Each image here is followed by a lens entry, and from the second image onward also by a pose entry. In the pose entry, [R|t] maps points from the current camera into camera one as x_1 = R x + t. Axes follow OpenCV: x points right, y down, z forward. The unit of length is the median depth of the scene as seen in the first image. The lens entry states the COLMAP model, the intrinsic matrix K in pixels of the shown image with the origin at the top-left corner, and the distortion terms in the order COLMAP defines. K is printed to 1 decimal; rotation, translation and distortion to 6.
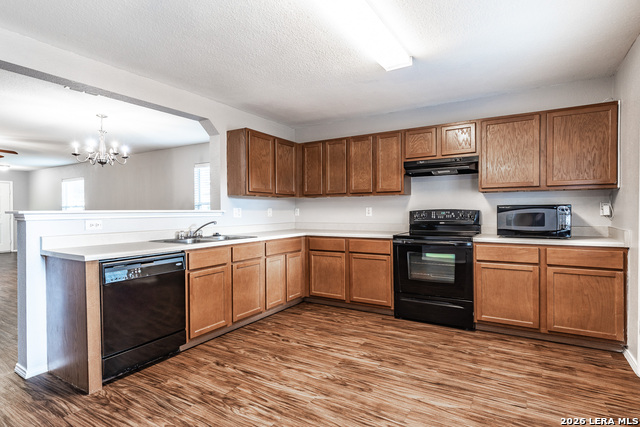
lens RADIAL K [[296.3, 0, 299.5], [0, 296.3, 215.3], [0, 0, 1]] dist [0.002569, 0.000367]
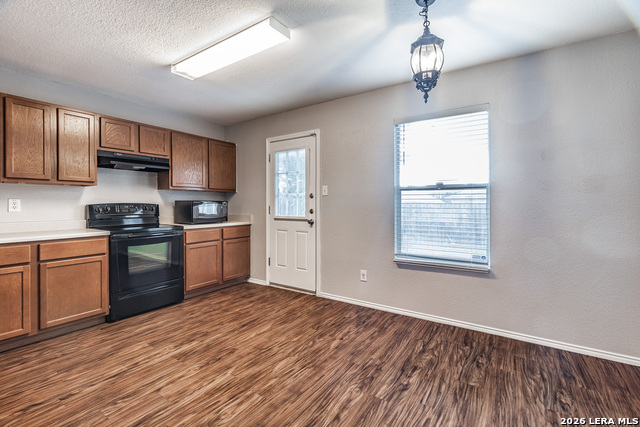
lens RADIAL K [[285.0, 0, 317.4], [0, 285.0, 204.8], [0, 0, 1]] dist [0.001958, -0.000126]
pose [[0.099933, 0.006899, 0.994970, -0.673208], [0.016342, 0.999830, -0.008574, 0.006215], [-0.994860, 0.017117, 0.099804, 0.394442]]
